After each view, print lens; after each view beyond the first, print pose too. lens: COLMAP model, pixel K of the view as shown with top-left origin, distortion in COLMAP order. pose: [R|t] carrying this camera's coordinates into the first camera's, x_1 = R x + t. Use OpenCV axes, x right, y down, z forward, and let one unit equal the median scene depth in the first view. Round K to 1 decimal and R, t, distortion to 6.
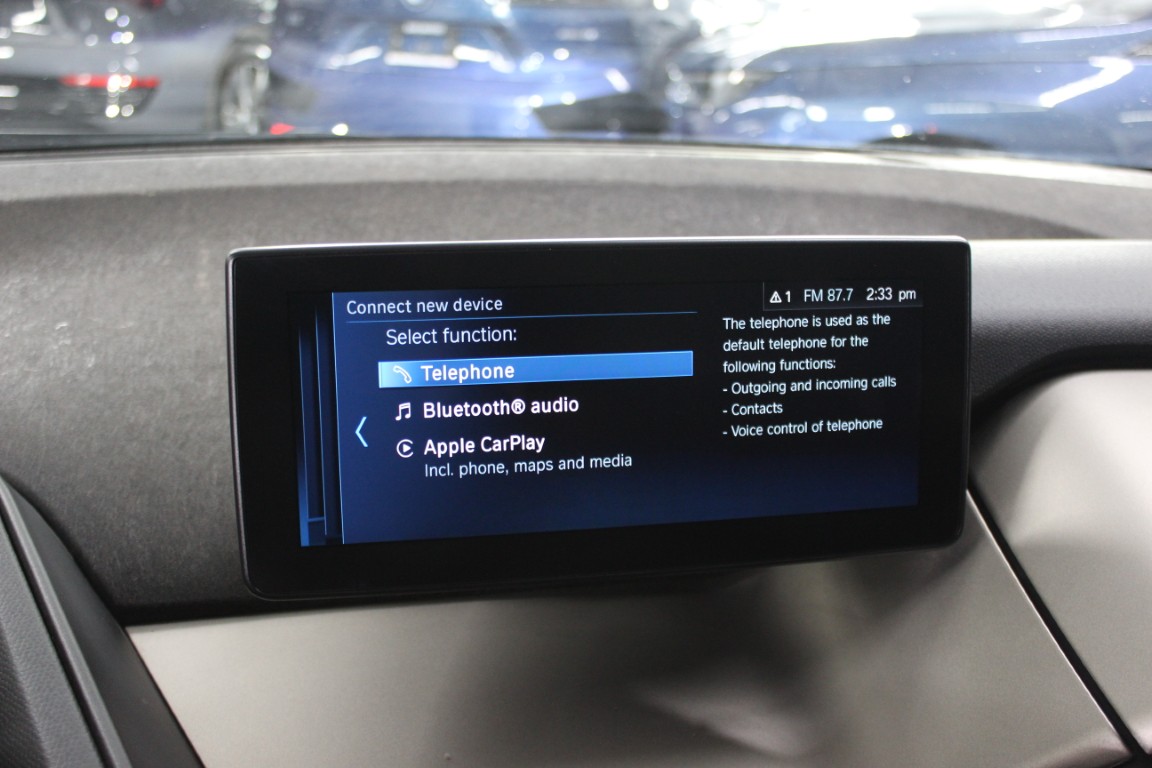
lens RADIAL K [[1166.2, 0, 576.0], [0, 1166.2, 384.0], [0, 0, 1]] dist [-0.145510, 0.184437]
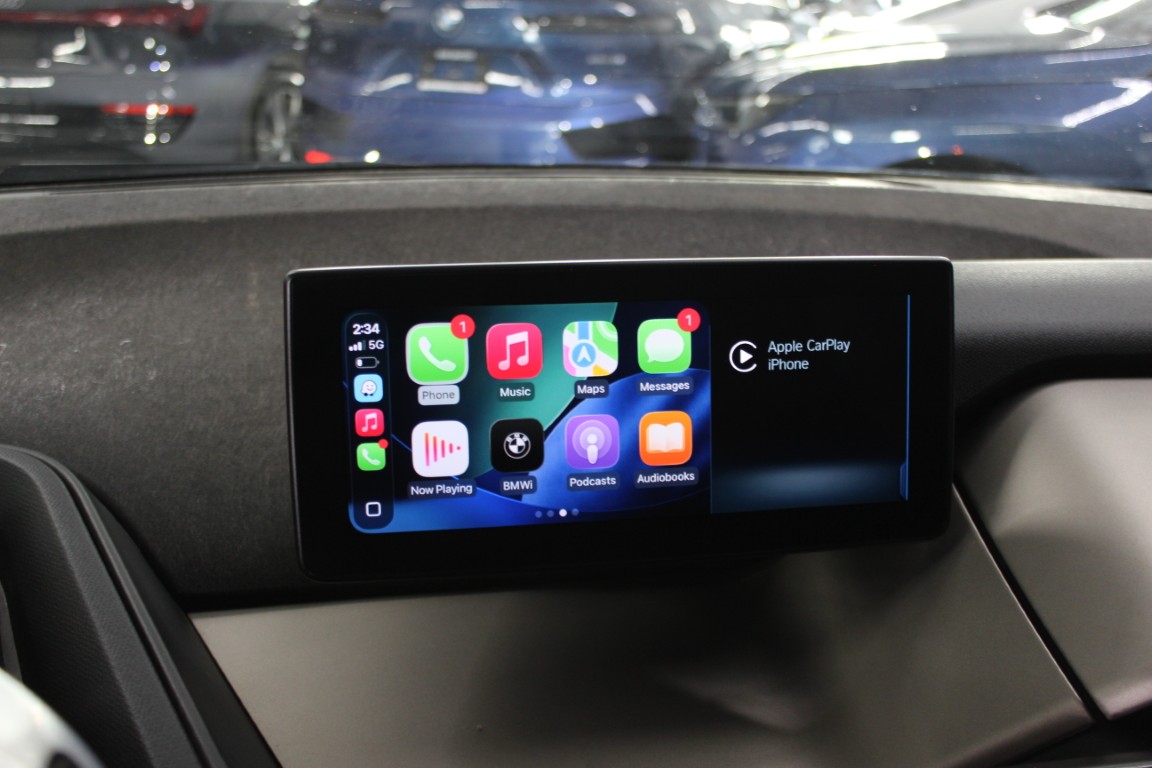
lens RADIAL K [[1173.6, 0, 576.0], [0, 1173.6, 384.0], [0, 0, 1]] dist [-0.141022, 0.177379]
pose [[0.999627, -0.002724, -0.027174, 0.008688], [0.002182, 0.999798, -0.019974, 0.011672], [0.027222, 0.019907, 0.999431, -0.086280]]
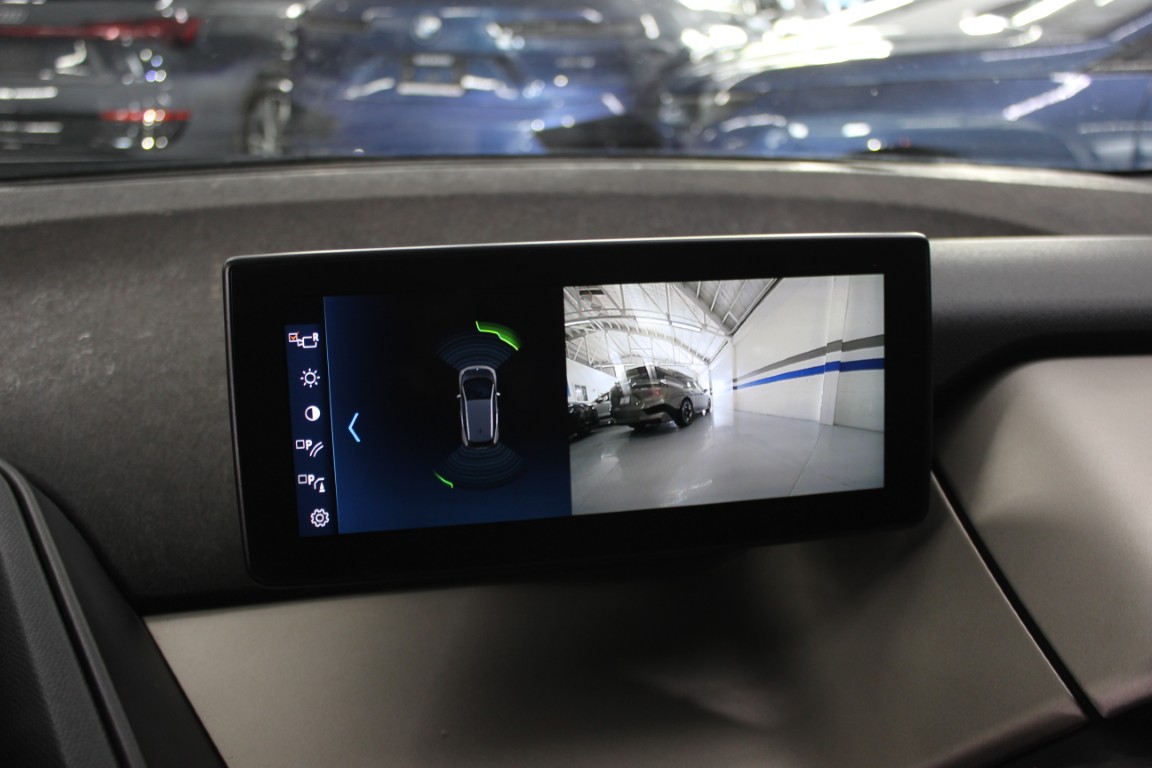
lens RADIAL K [[1081.4, 0, 576.0], [0, 1081.4, 384.0], [0, 0, 1]] dist [-0.162960, 0.190389]
pose [[0.999781, -0.019664, -0.007195, 0.016914], [0.019636, 0.999799, -0.003932, 0.006260], [0.007271, 0.003789, 0.999966, 0.014988]]
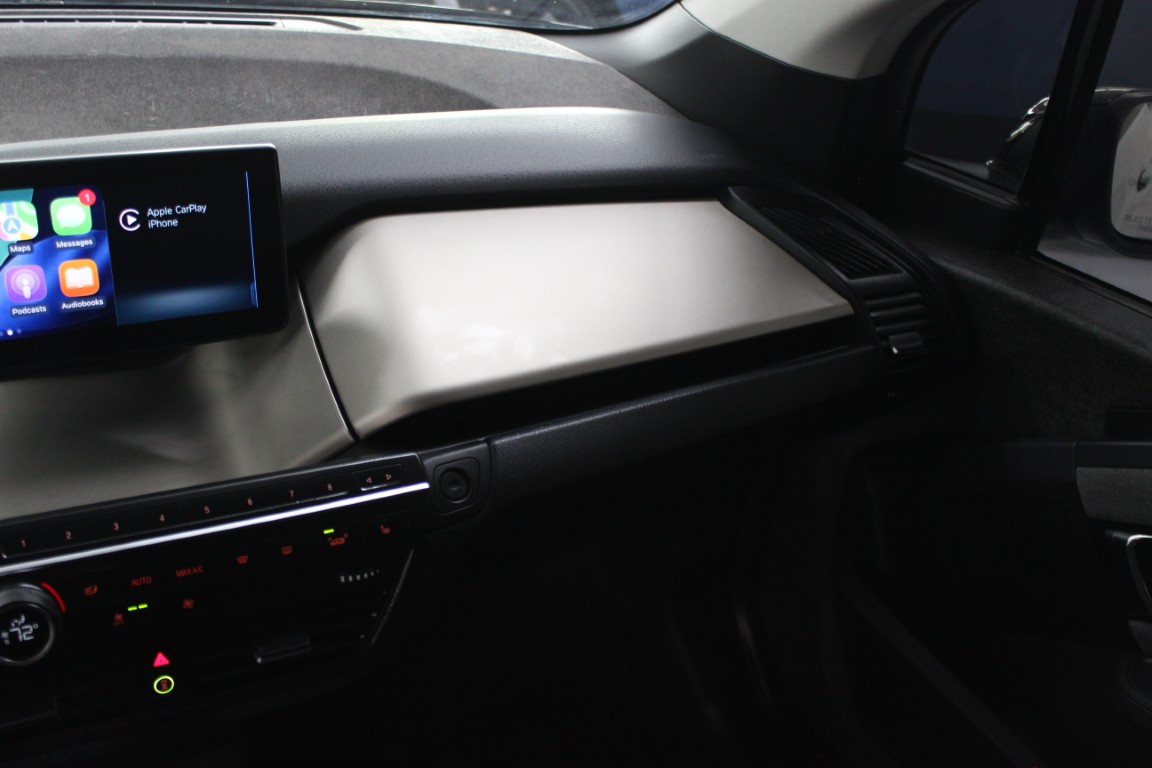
lens RADIAL K [[1192.0, 0, 576.0], [0, 1192.0, 384.0], [0, 0, 1]] dist [-0.141971, 0.171185]
pose [[0.953671, -0.074724, 0.291426, 0.169508], [0.015449, 0.979550, 0.200607, -0.087570], [-0.300456, -0.186810, 0.935322, -0.542945]]
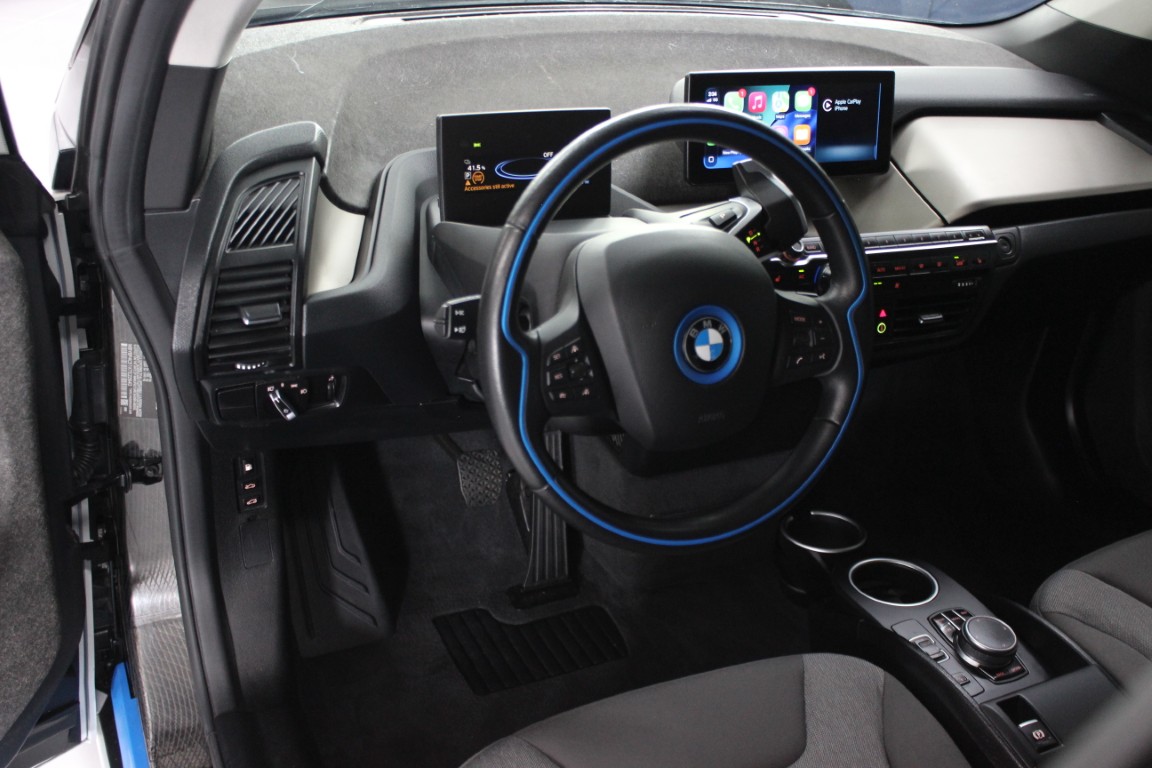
lens RADIAL K [[1213.0, 0, 576.0], [0, 1213.0, 384.0], [0, 0, 1]] dist [-0.080631, 0.014562]
pose [[0.976917, -0.050343, 0.207602, -0.842563], [0.015677, 0.986109, 0.165361, 0.110868], [-0.213042, -0.158289, 0.964136, -1.434255]]
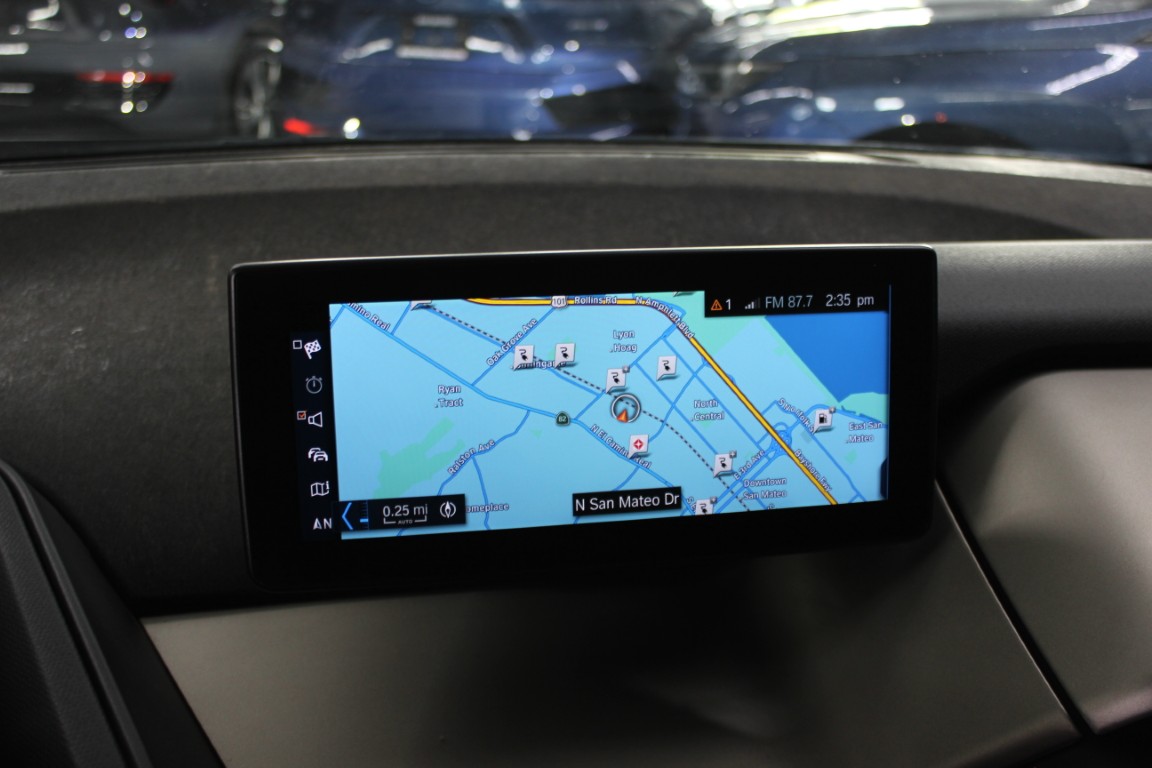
lens RADIAL K [[1169.6, 0, 576.0], [0, 1169.6, 384.0], [0, 0, 1]] dist [-0.145076, 0.188056]
pose [[0.999867, -0.006467, -0.014969, 0.021666], [0.006618, 0.999928, 0.010056, -0.009605], [0.014903, -0.010154, 0.999837, -0.043314]]
